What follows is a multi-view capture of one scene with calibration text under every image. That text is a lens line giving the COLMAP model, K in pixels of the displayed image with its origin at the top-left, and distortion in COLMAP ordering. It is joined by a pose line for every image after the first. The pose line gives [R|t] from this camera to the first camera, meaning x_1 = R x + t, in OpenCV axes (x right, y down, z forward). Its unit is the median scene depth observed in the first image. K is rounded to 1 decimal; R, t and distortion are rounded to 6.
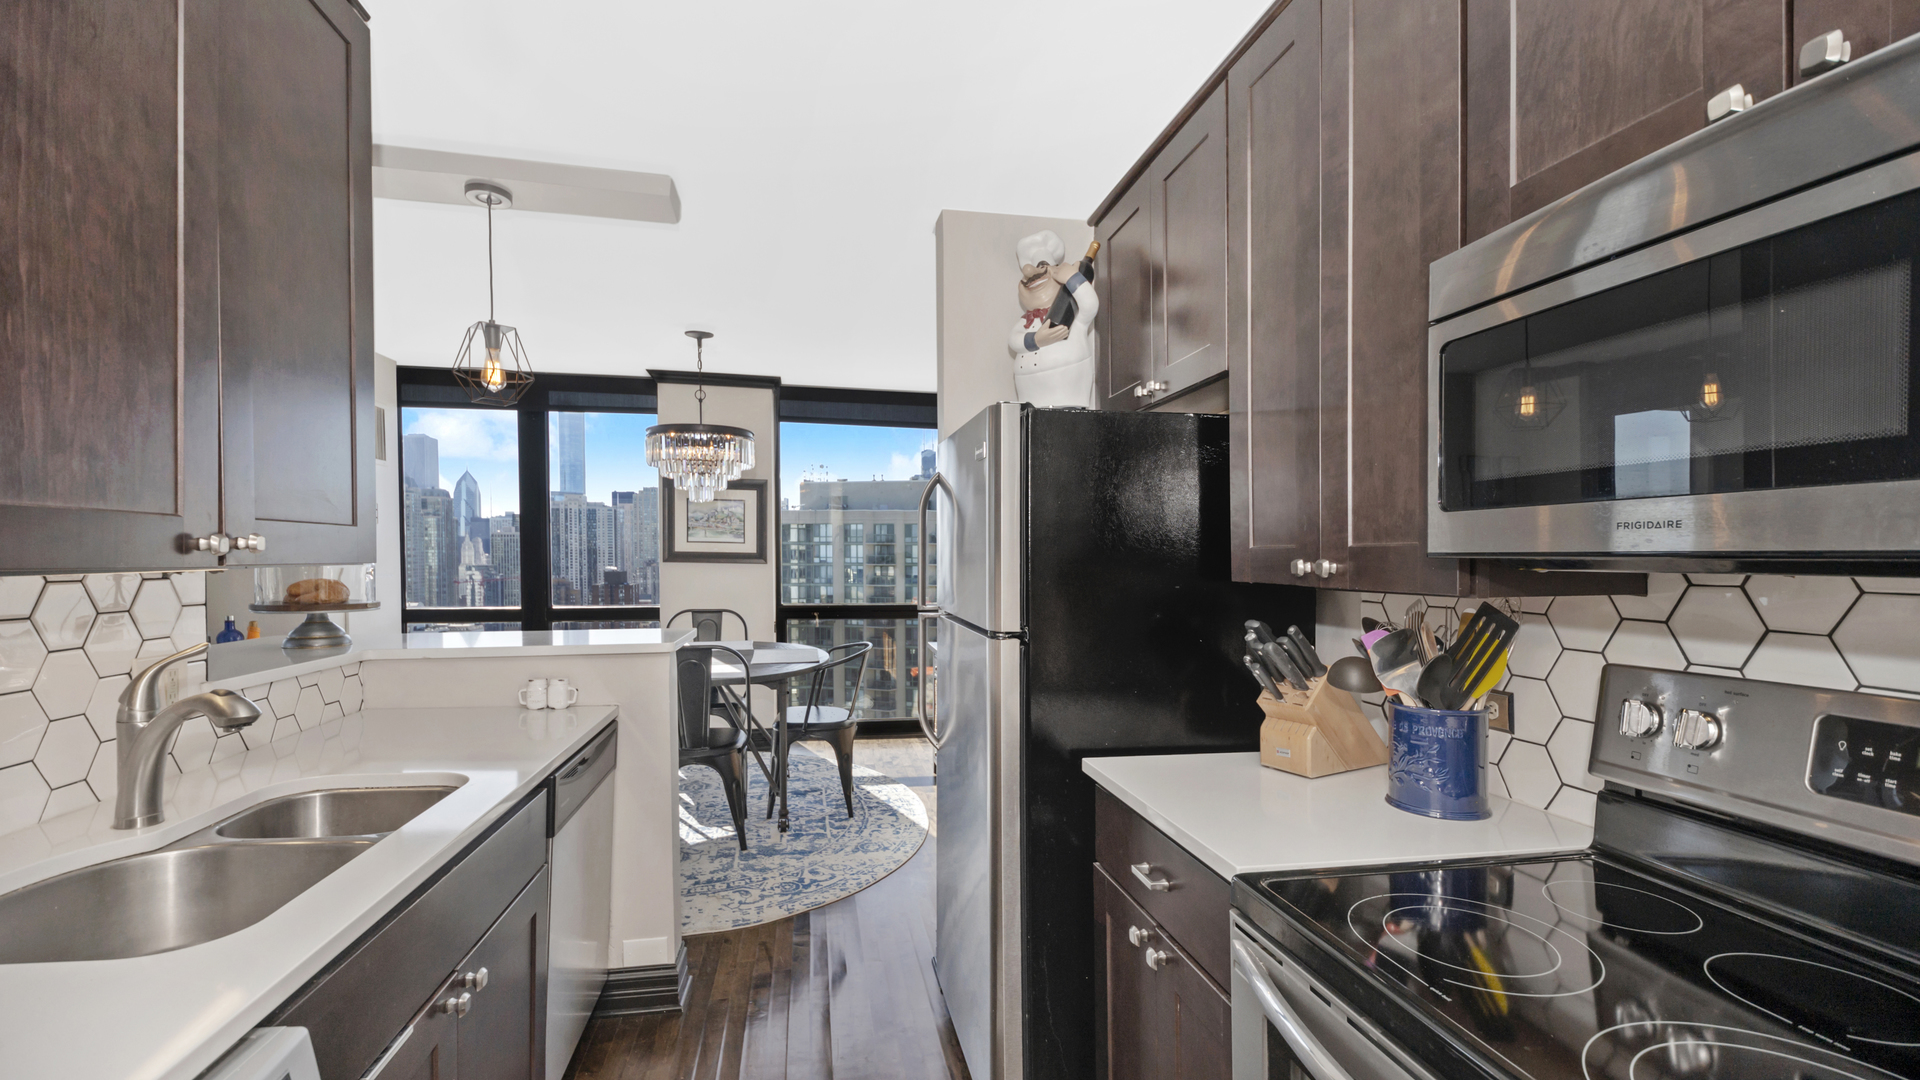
lens RADIAL K [[818.2, 0, 955.2], [0, 818.2, 560.9], [0, 0, 1]] dist [0.024959, -0.003112]
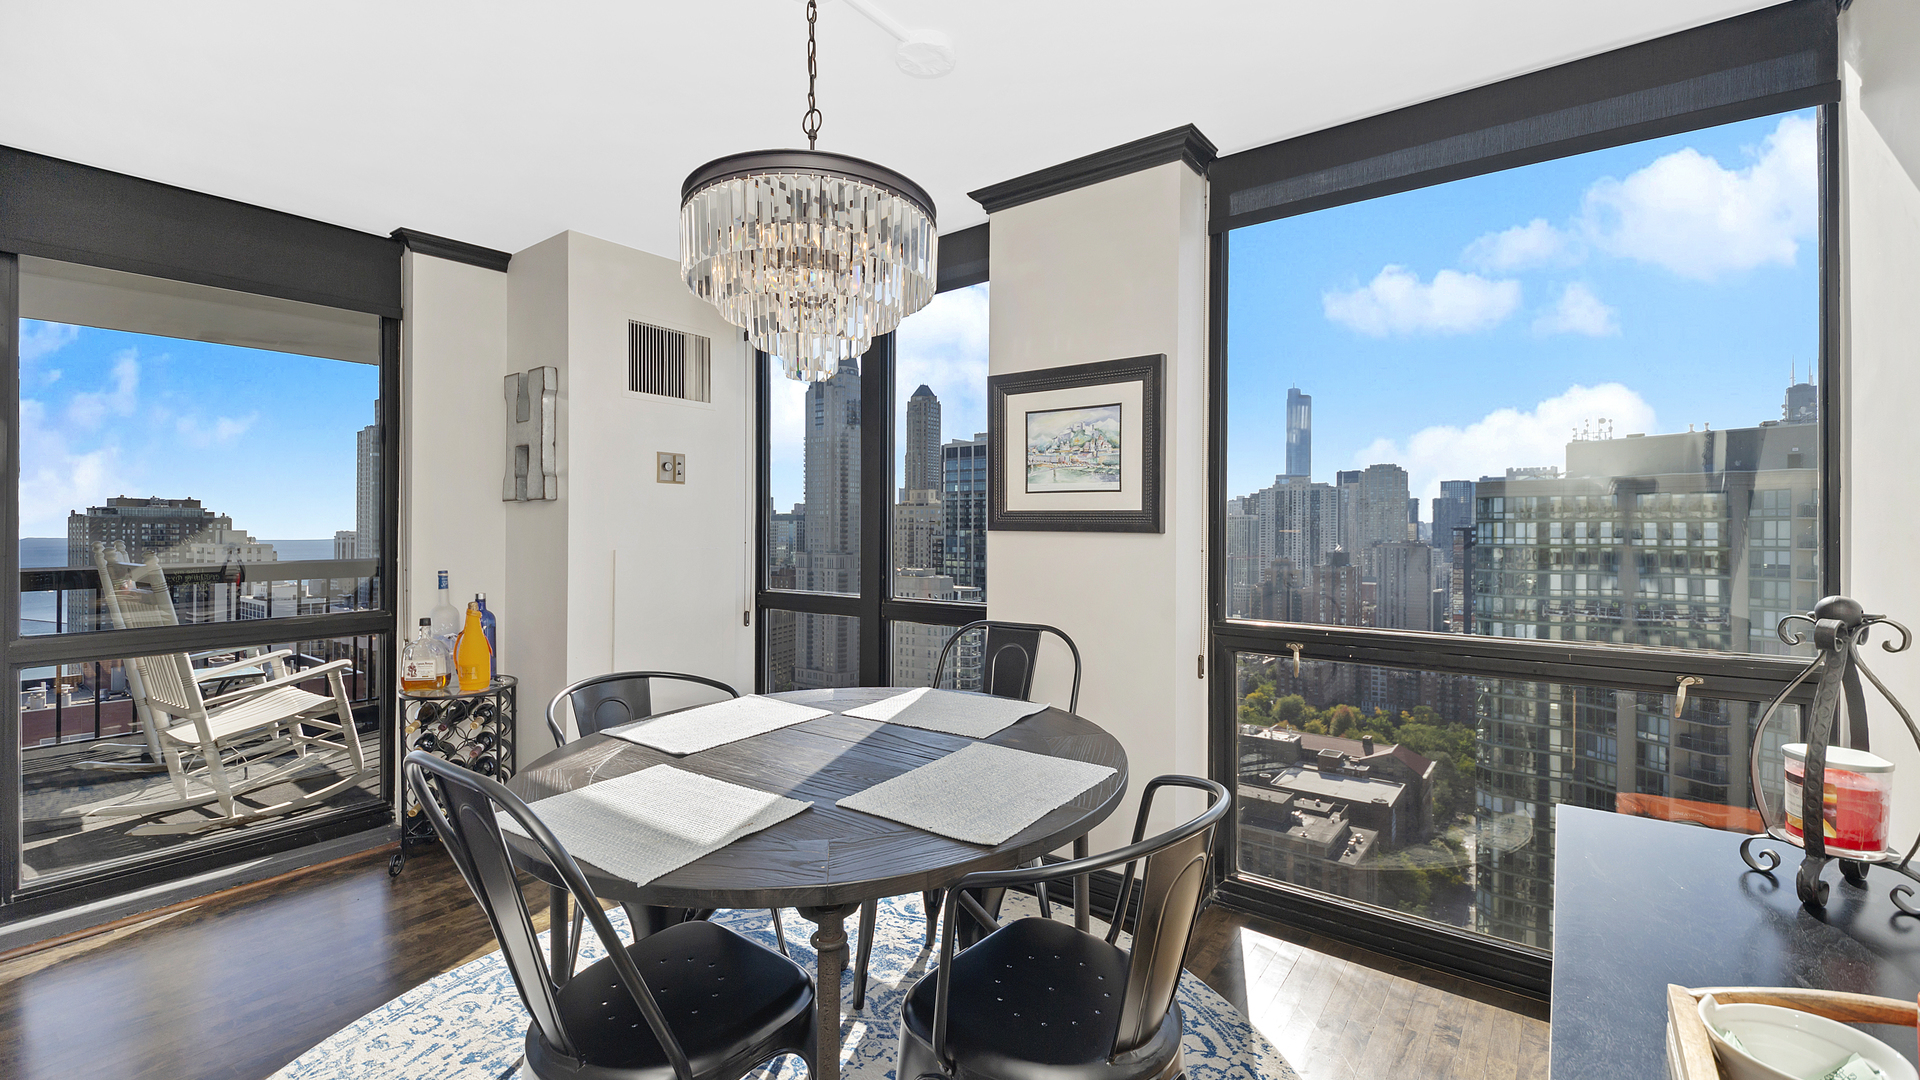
lens RADIAL K [[818.2, 0, 959.9], [0, 818.2, 533.8], [0, 0, 1]] dist [0.024959, -0.003112]
pose [[0.678956, -0.003239, -0.734172, 0.094262], [-0.003896, 0.999960, -0.008014, 0.019604], [0.734168, 0.008301, 0.678917, 1.369878]]
